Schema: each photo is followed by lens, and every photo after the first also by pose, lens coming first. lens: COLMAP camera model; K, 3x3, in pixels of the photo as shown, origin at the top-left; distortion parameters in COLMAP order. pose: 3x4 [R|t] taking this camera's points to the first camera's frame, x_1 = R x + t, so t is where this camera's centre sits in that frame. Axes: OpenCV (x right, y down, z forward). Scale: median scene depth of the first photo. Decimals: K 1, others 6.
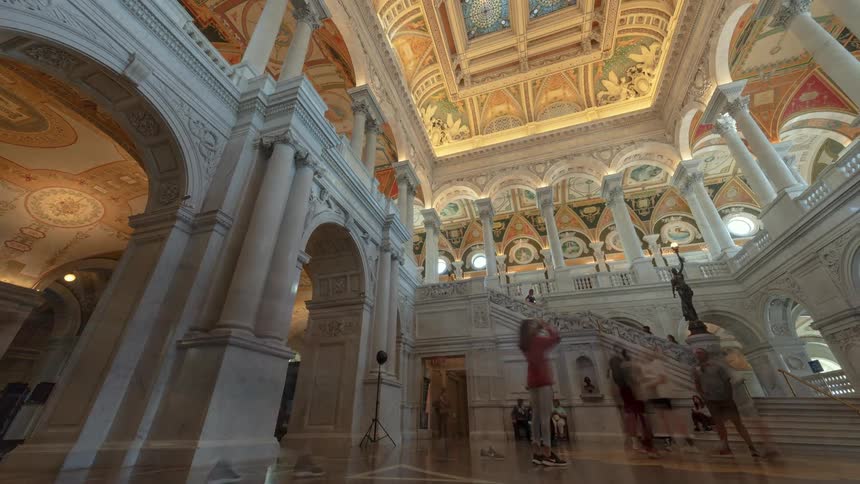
lens RADIAL K [[328.6, 0, 428.4], [0, 328.6, 240.4], [0, 0, 1]] dist [0.002910, 0.000149]
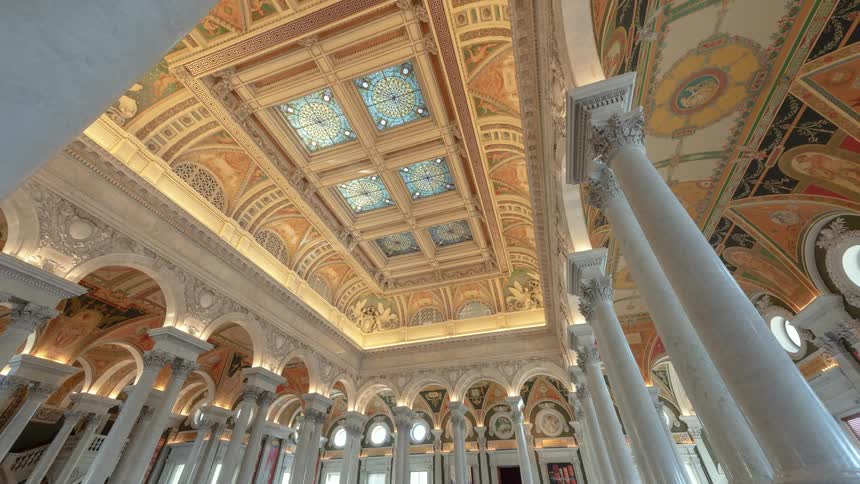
lens RADIAL K [[328.6, 0, 427.7], [0, 328.6, 236.1], [0, 0, 1]] dist [0.002910, 0.000149]
pose [[0.999921, -0.003142, 0.012204, 0.230679], [0.005498, 0.980157, -0.198146, -0.424577], [-0.011339, 0.198197, 0.980097, -0.124566]]
